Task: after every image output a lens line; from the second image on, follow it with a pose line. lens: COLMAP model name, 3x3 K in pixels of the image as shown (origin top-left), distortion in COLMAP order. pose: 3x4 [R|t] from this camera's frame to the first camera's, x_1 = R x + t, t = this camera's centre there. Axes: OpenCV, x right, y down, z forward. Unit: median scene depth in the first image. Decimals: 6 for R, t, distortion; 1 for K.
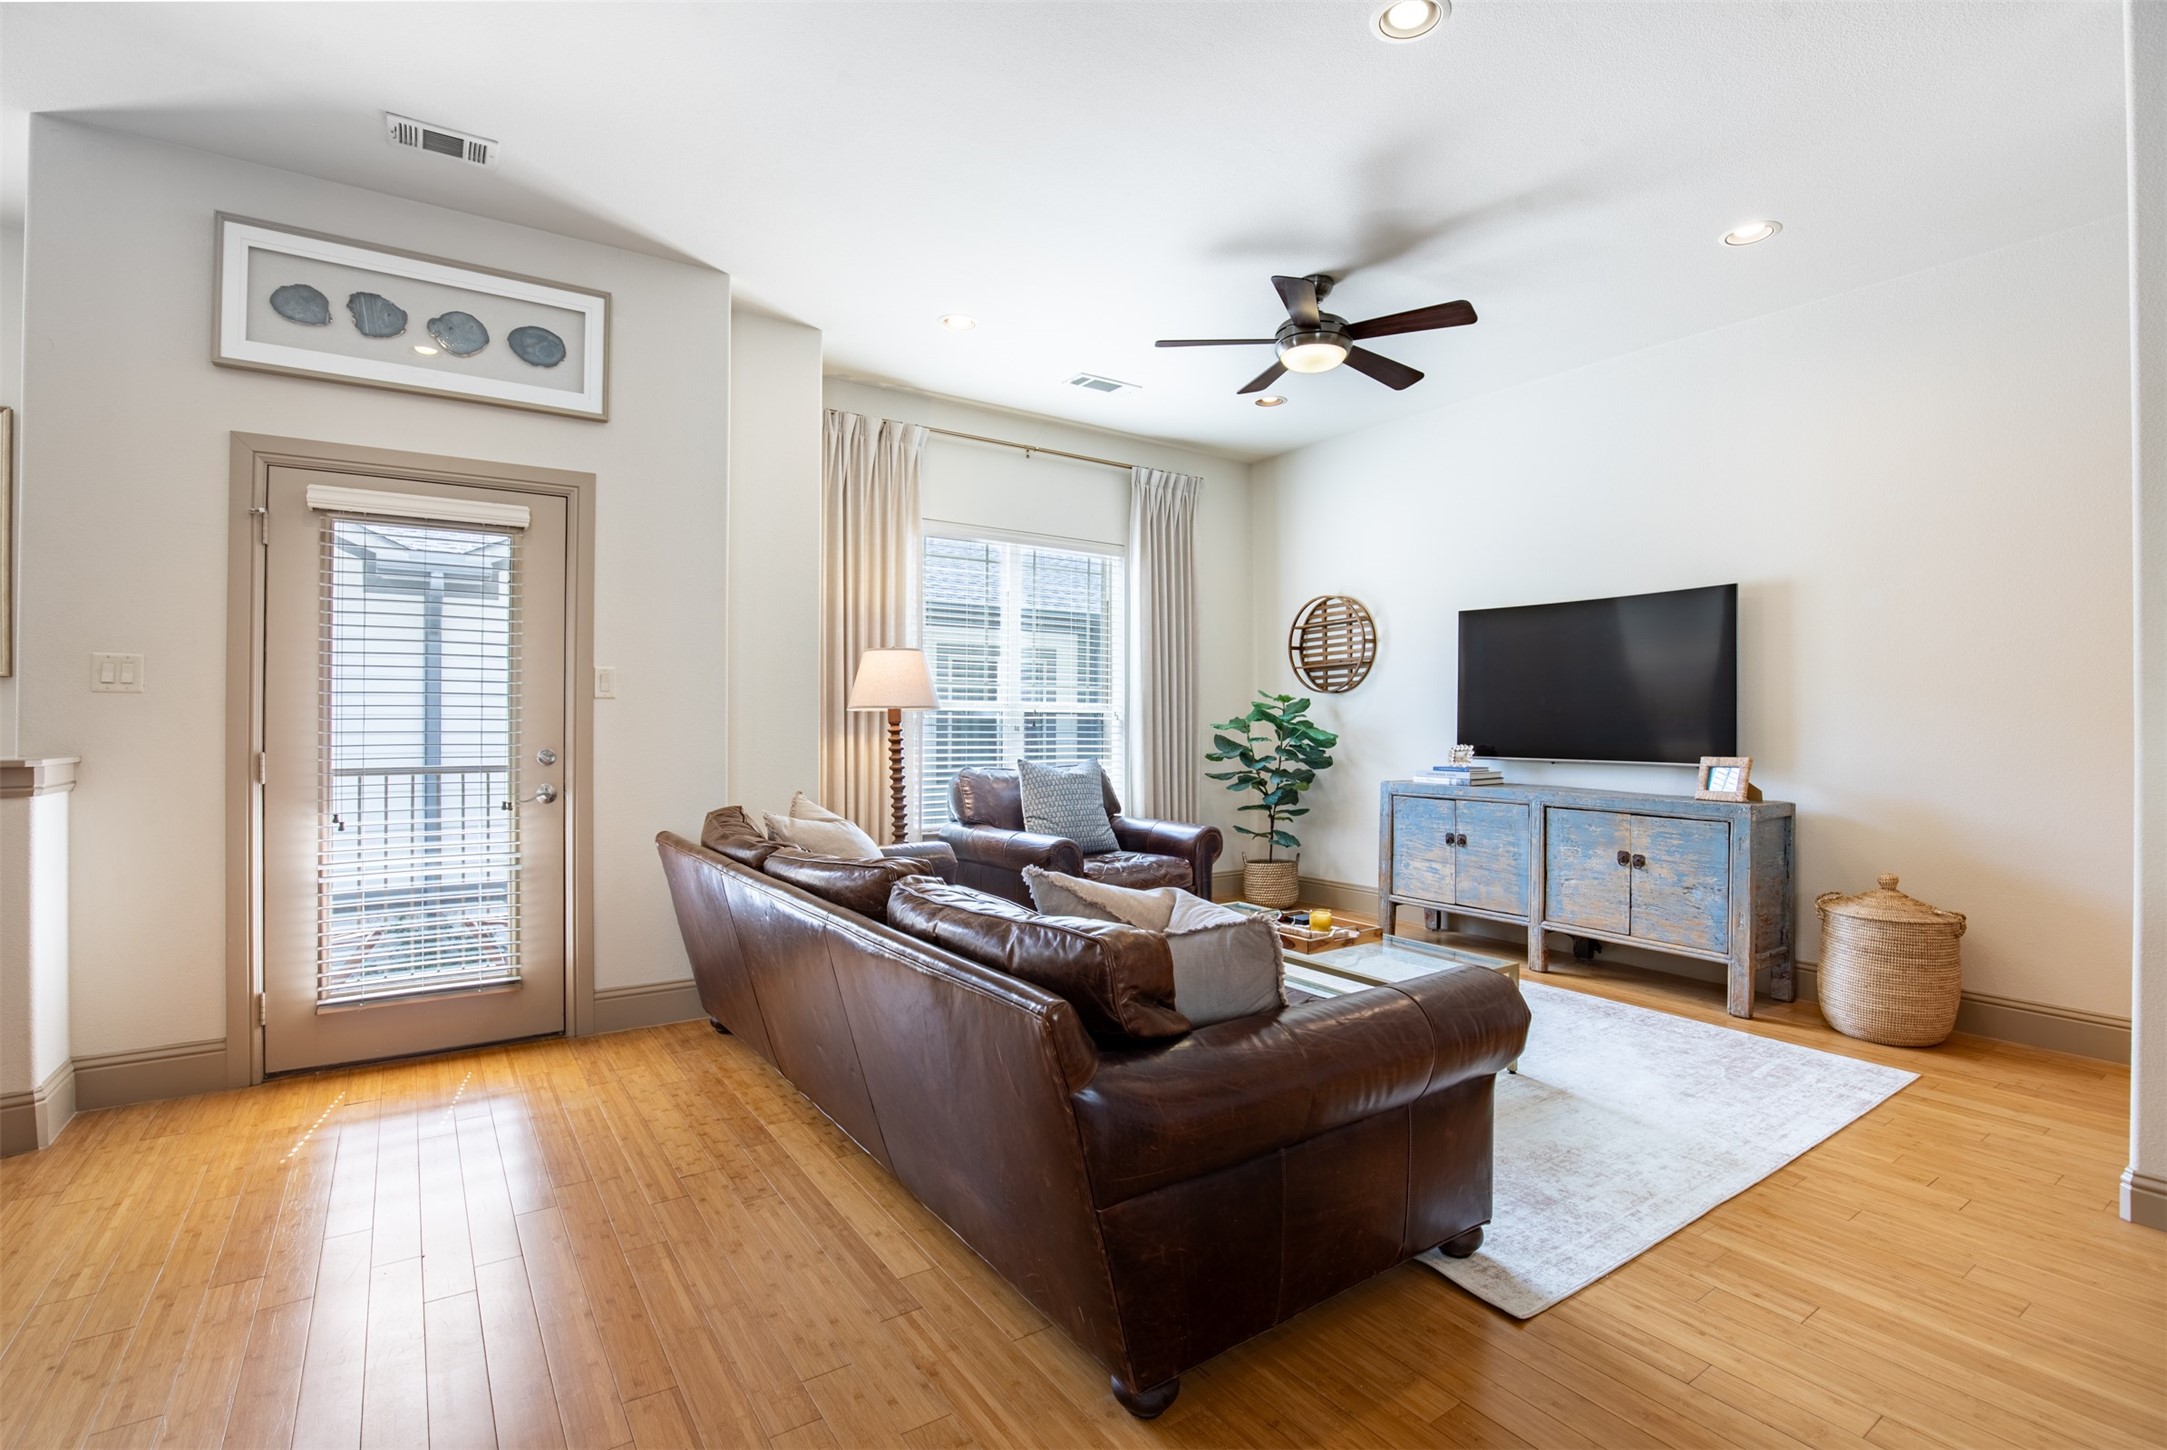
lens RADIAL K [[992.5, 0, 1071.7], [0, 992.5, 717.3], [0, 0, 1]] dist [-0.031202, 0.004886]
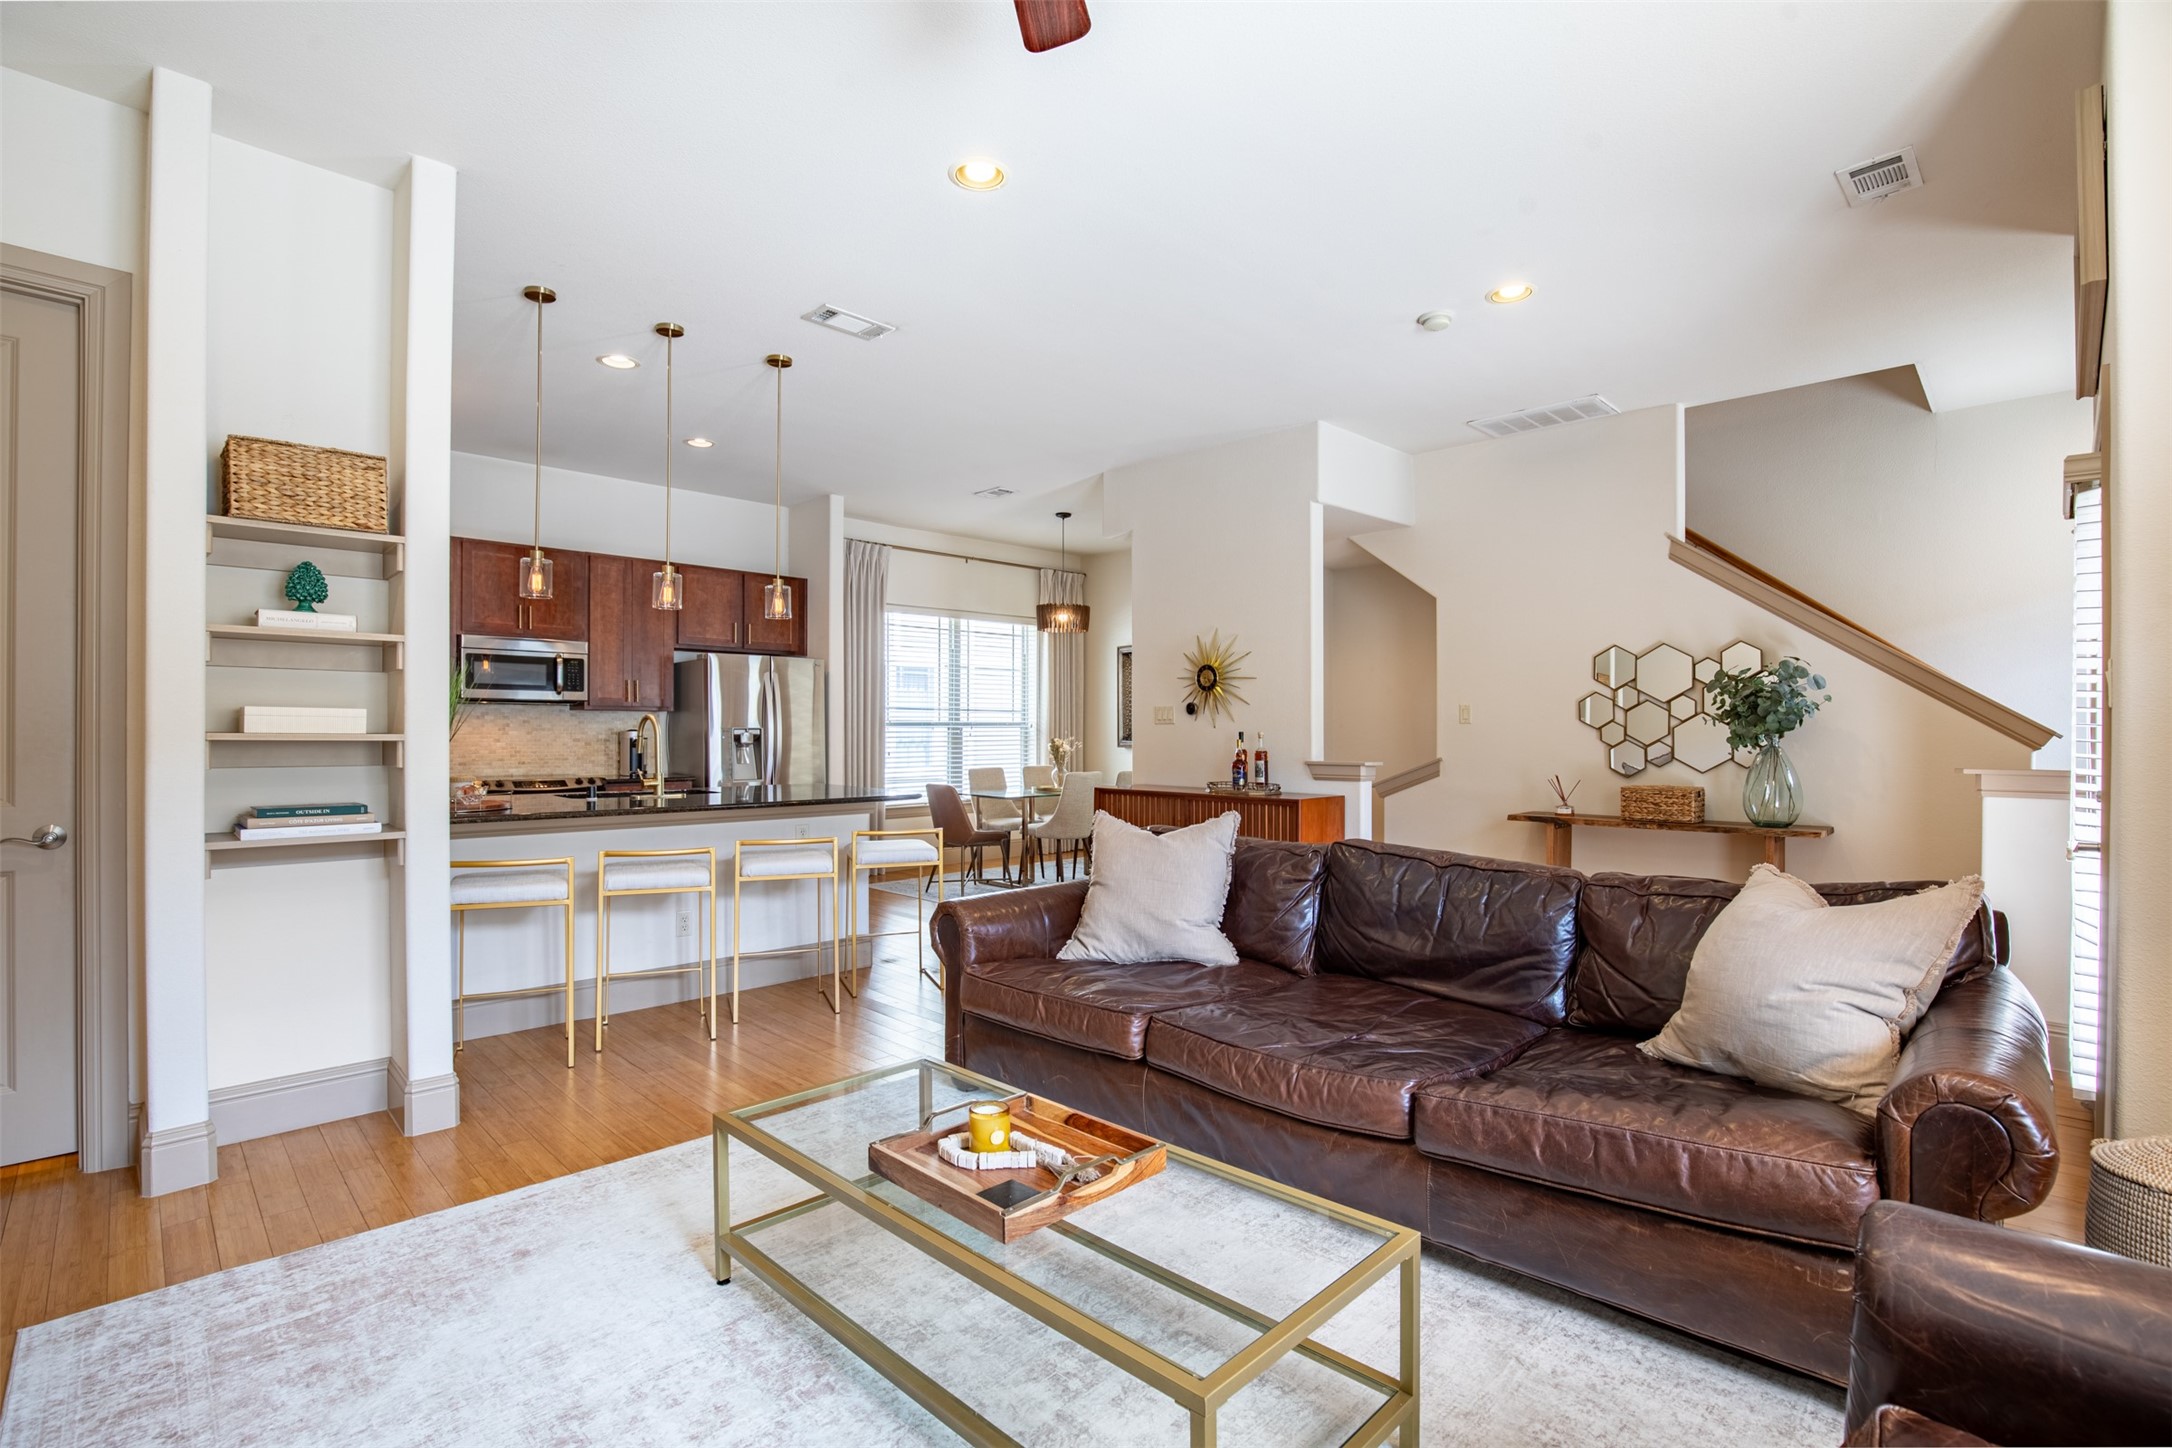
lens RADIAL K [[994.8, 0, 1081.2], [0, 994.8, 729.4], [0, 0, 1]] dist [-0.031202, 0.004886]
pose [[-0.983286, -0.003649, -0.182031, 0.316410], [-0.002223, 0.999965, -0.008033, 0.001390], [0.182054, -0.007494, -0.983260, 1.588369]]
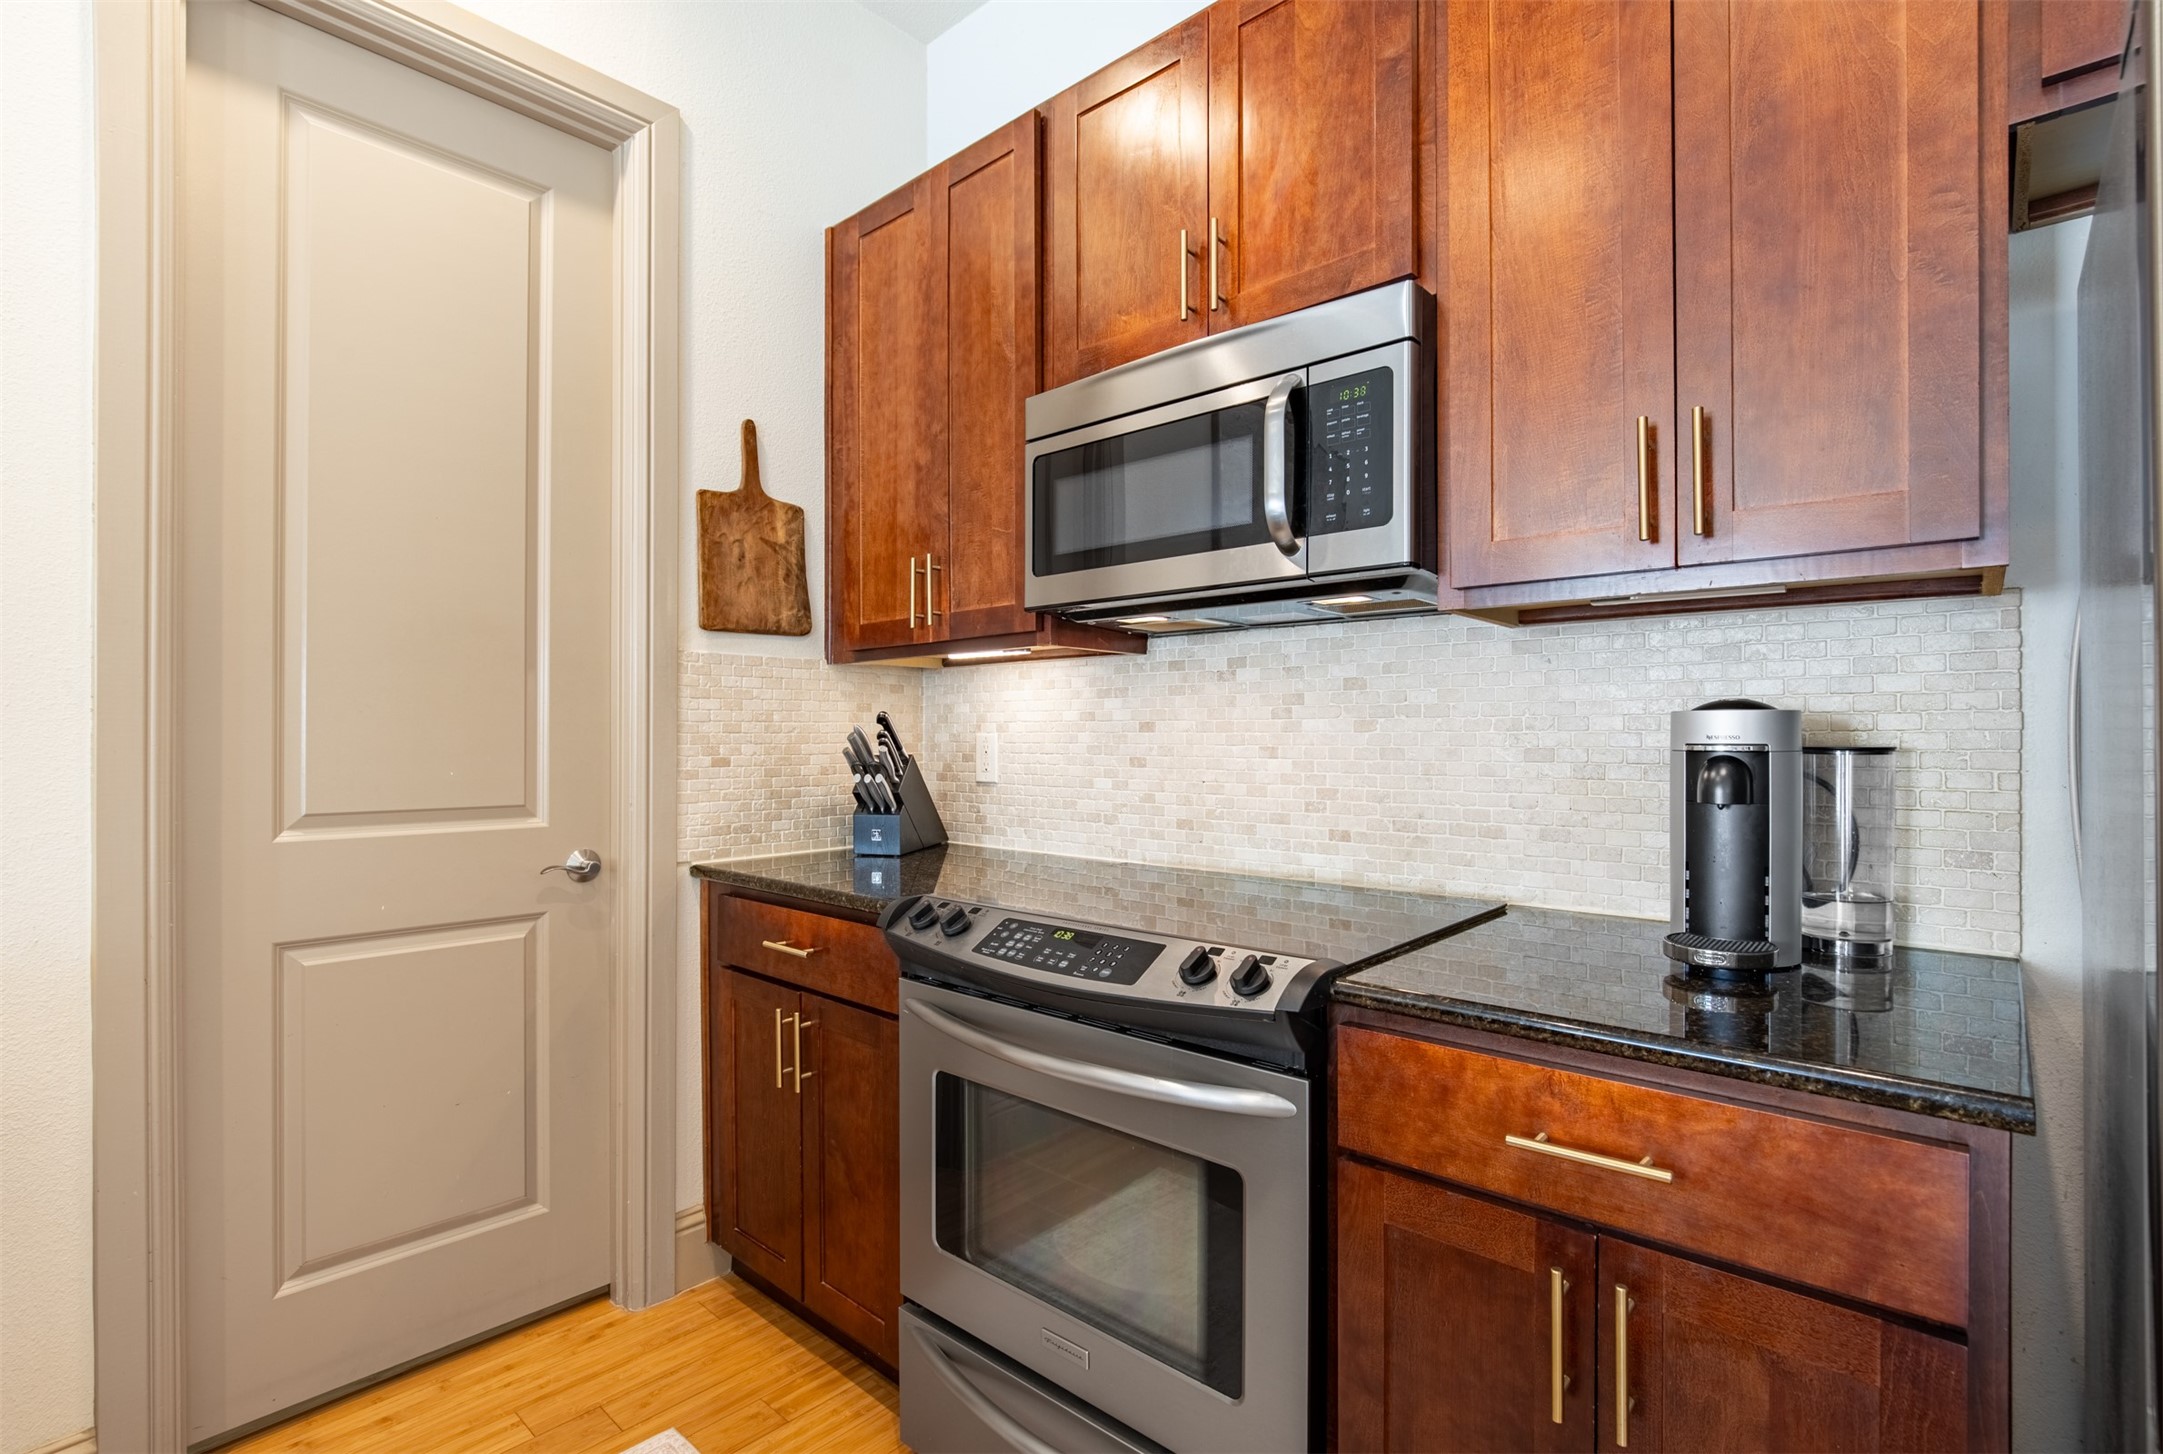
lens RADIAL K [[990.7, 0, 1101.4], [0, 990.7, 738.0], [0, 0, 1]] dist [-0.031202, 0.004886]
pose [[-0.248779, -0.001919, 0.968558, 0.553191], [-0.003209, 0.999994, 0.001158, 0.001424], [-0.968555, -0.002820, -0.248784, -0.190700]]
